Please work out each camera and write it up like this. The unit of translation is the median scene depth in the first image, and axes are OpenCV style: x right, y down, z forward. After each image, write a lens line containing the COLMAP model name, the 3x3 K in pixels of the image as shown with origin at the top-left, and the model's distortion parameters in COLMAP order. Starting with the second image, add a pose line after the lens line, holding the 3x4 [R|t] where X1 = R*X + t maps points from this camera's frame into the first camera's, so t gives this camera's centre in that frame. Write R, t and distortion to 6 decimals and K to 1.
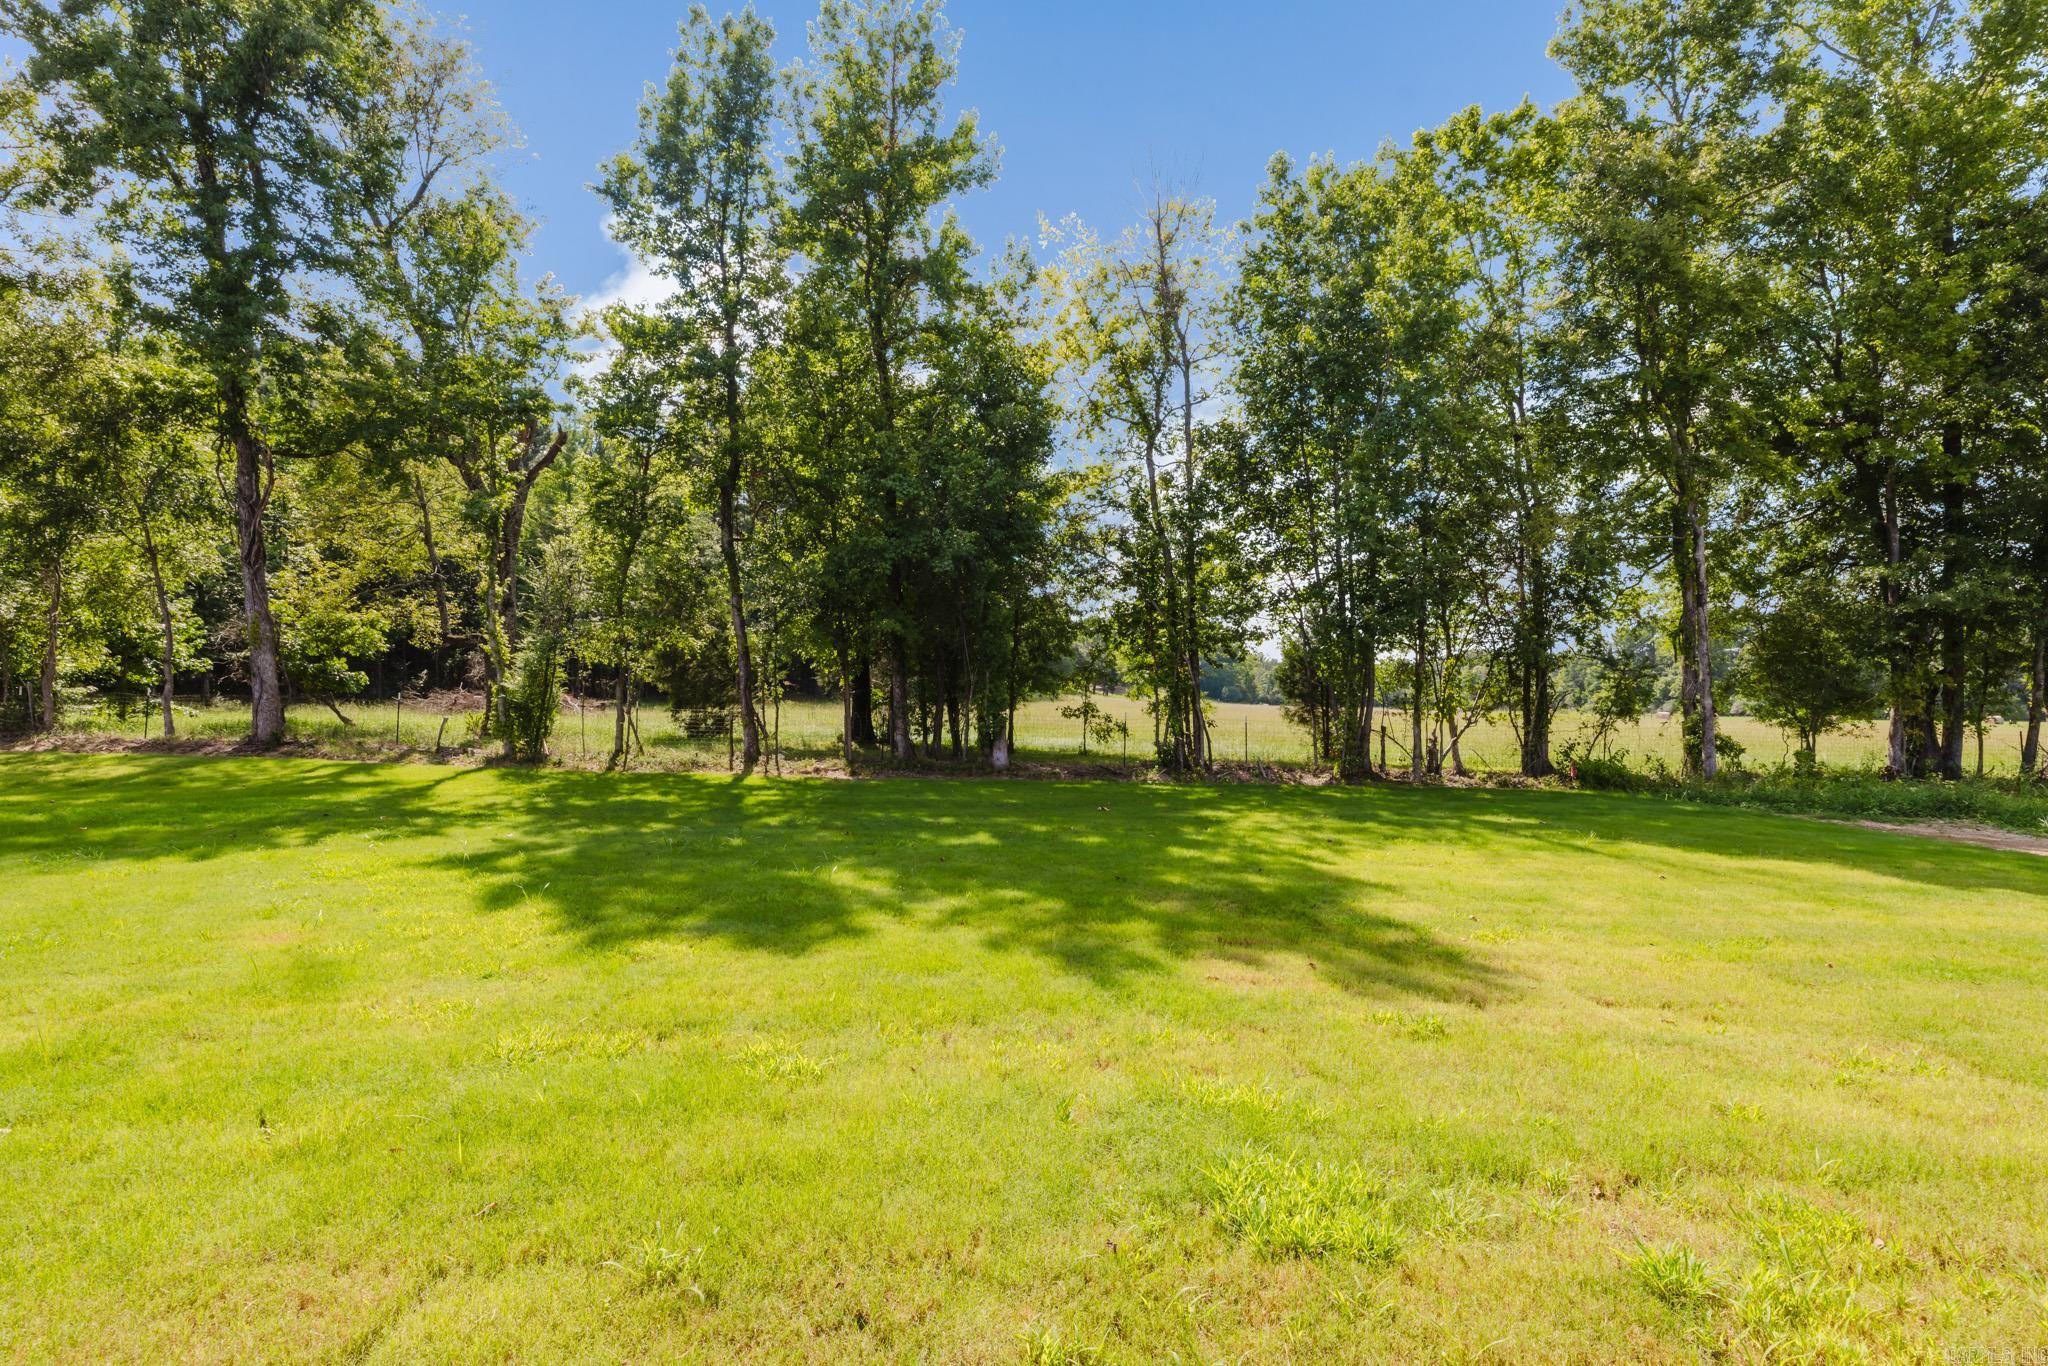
lens RADIAL K [[902.0, 0, 1029.3], [0, 902.0, 763.4], [0, 0, 1]] dist [0.001101, -0.000008]
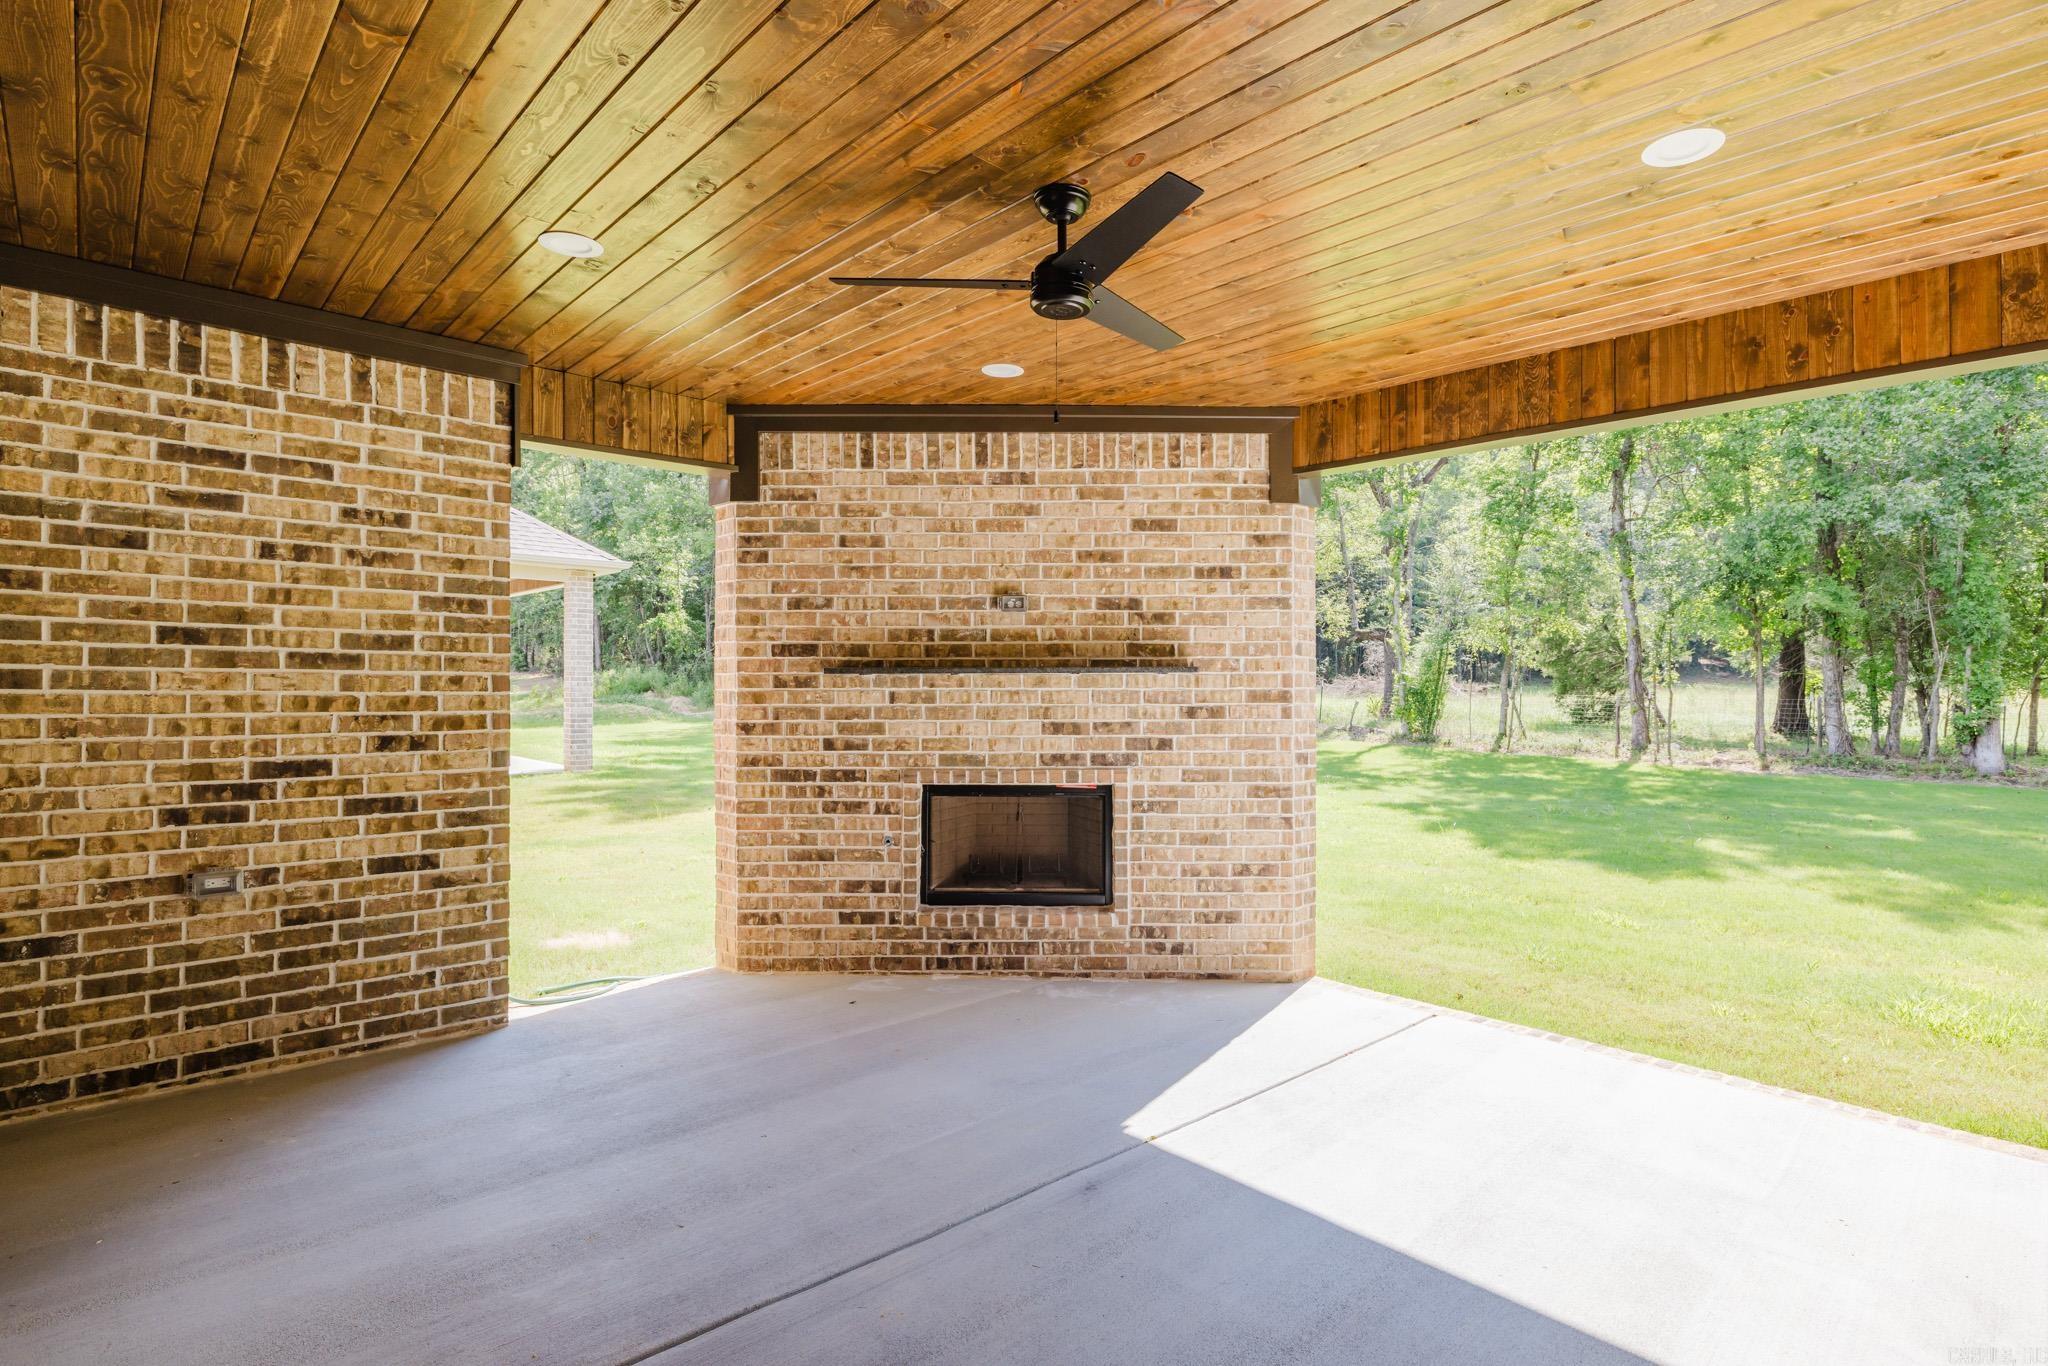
lens RADIAL K [[1003.2, 0, 1071.9], [0, 1003.2, 678.6], [0, 0, 1]] dist [-0.002681, 0.000855]
pose [[0.678567, -0.008053, -0.734495, 0.063097], [-0.045894, 0.997521, -0.053335, 0.006985], [0.733104, 0.069900, 0.676515, -0.165248]]
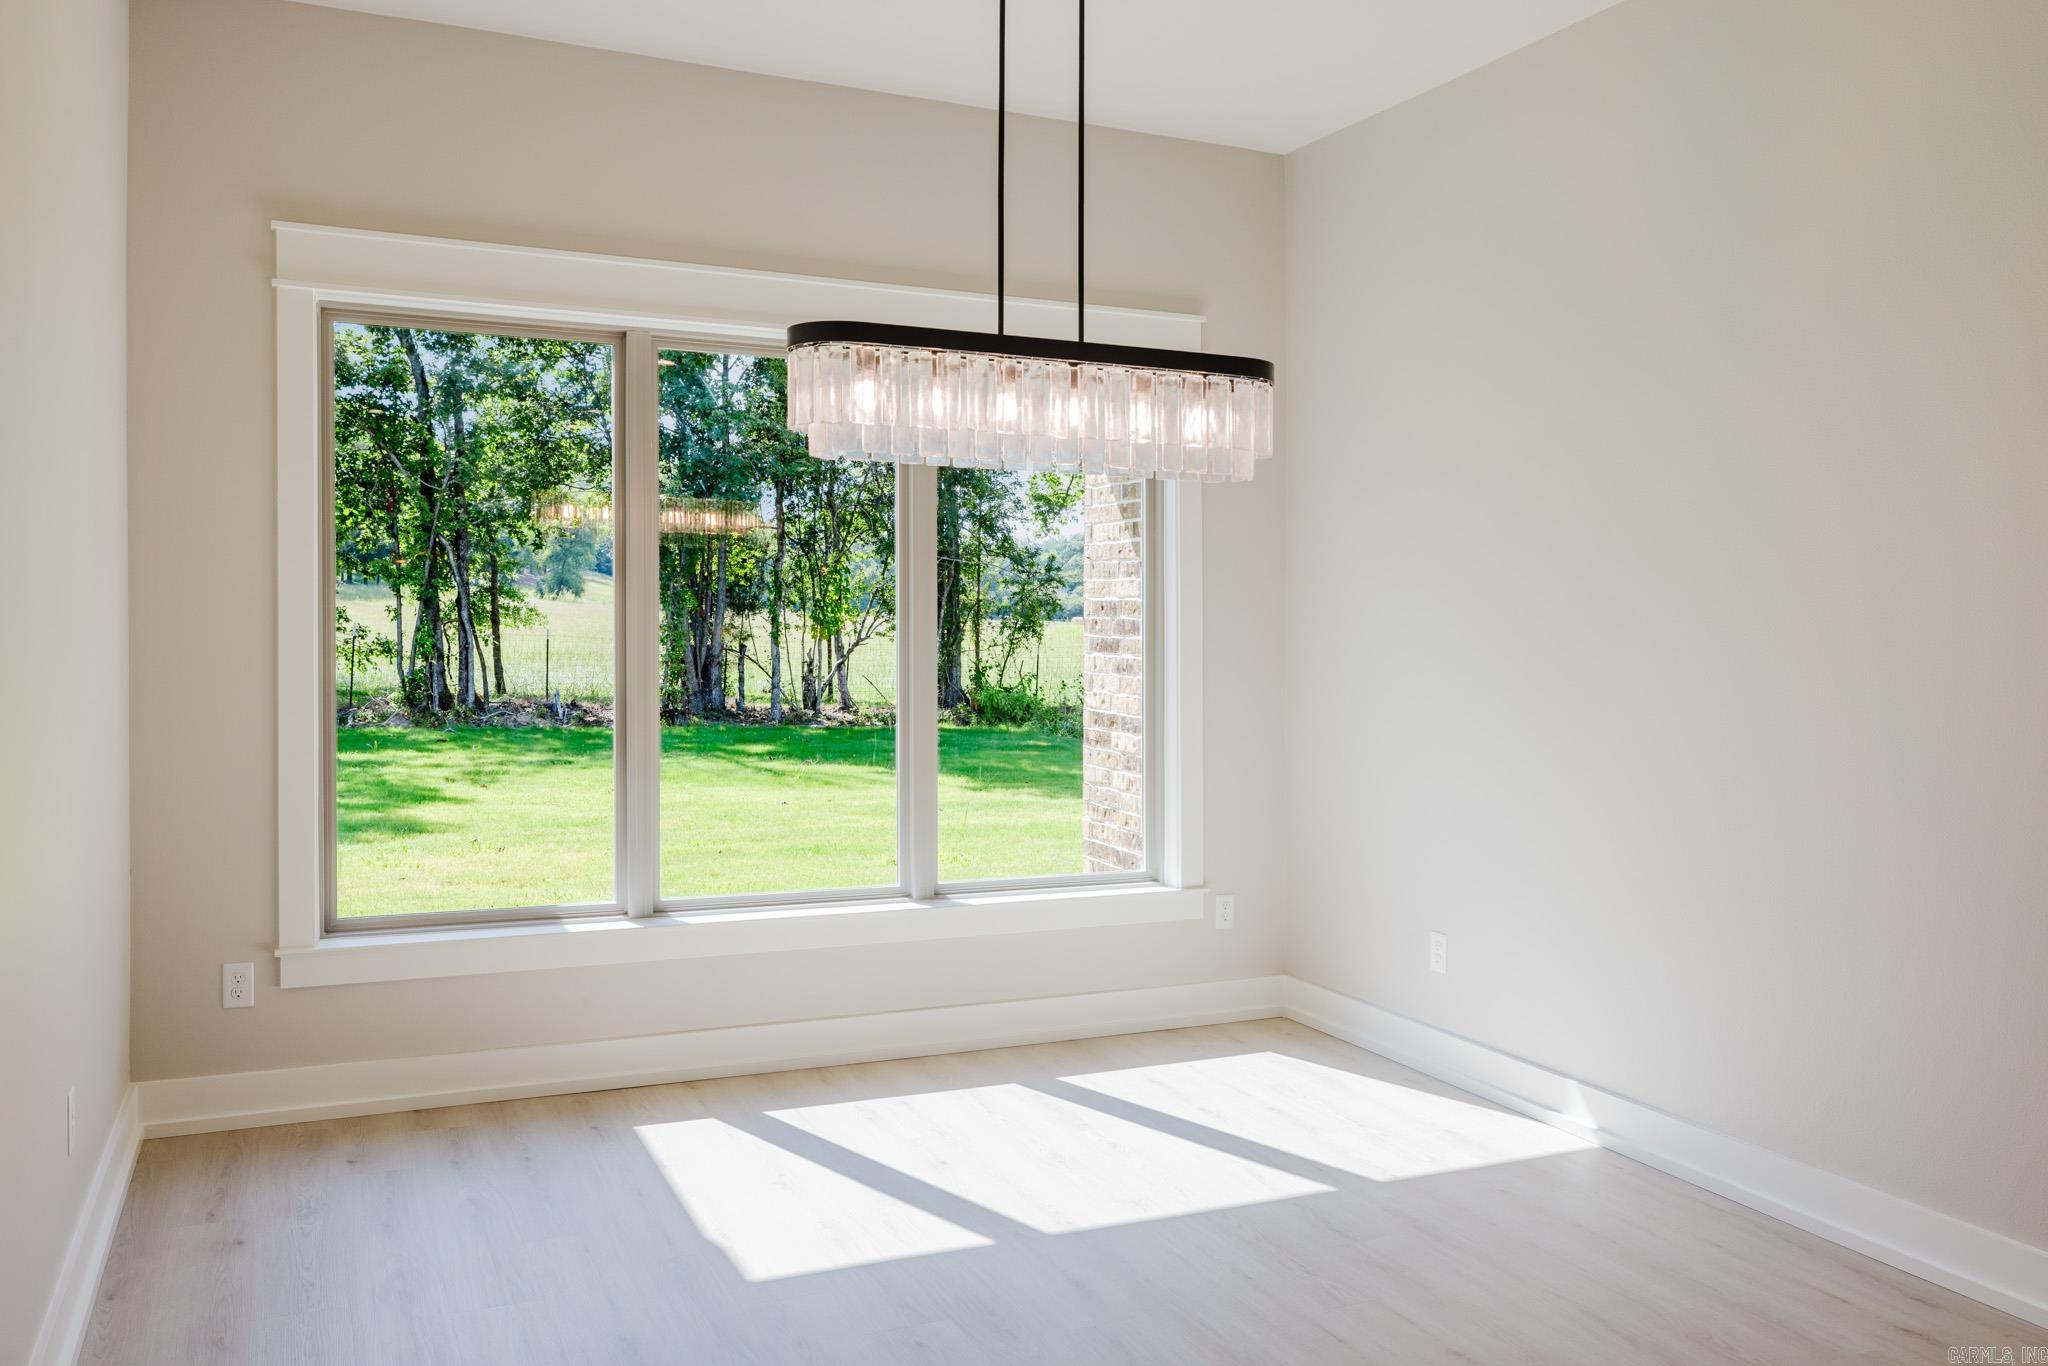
lens RADIAL K [[1601.7, 0, 1023.3], [0, 1601.7, 687.0], [0, 0, 1]] dist [-0.001362, -0.000967]
pose [[0.925620, -0.011336, 0.378284, 0.117193], [0.017196, 0.999779, -0.012119, 0.011844], [-0.378063, 0.017722, 0.925610, -0.254942]]
